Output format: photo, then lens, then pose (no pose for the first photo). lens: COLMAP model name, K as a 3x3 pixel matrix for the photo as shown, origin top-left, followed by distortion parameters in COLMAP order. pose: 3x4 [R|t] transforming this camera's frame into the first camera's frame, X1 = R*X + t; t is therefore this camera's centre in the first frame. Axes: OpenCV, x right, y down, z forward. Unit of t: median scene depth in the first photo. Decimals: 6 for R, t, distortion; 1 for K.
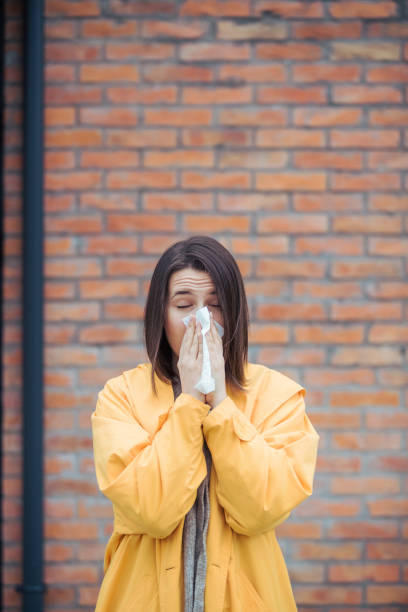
lens RADIAL K [[3926.9, 0, 203.8], [0, 3926.9, 306.2], [0, 0, 1]] dist [-0.470468, -12.802769]
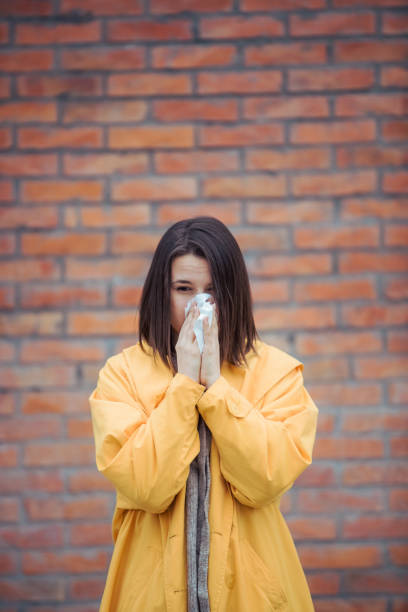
lens RADIAL K [[3073.2, 0, 205.2], [0, 3073.2, 307.1], [0, 0, 1]] dist [1.329589, 8.451710]
pose [[0.999071, -0.025289, -0.034881, 0.055297], [0.025534, 0.999652, 0.006577, -0.000065], [0.034702, -0.007461, 0.999370, 0.349750]]
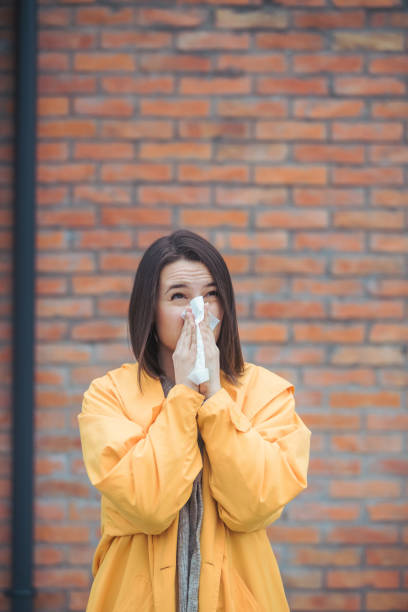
lens RADIAL K [[3926.9, 0, 203.8], [0, 3926.9, 306.2], [0, 0, 1]] dist [-0.470468, -12.802769]
pose [[0.999974, 0.007089, 0.001585, -0.000586], [-0.007094, 0.999970, 0.003073, -0.002223], [-0.001563, -0.003084, 0.999994, 0.030144]]
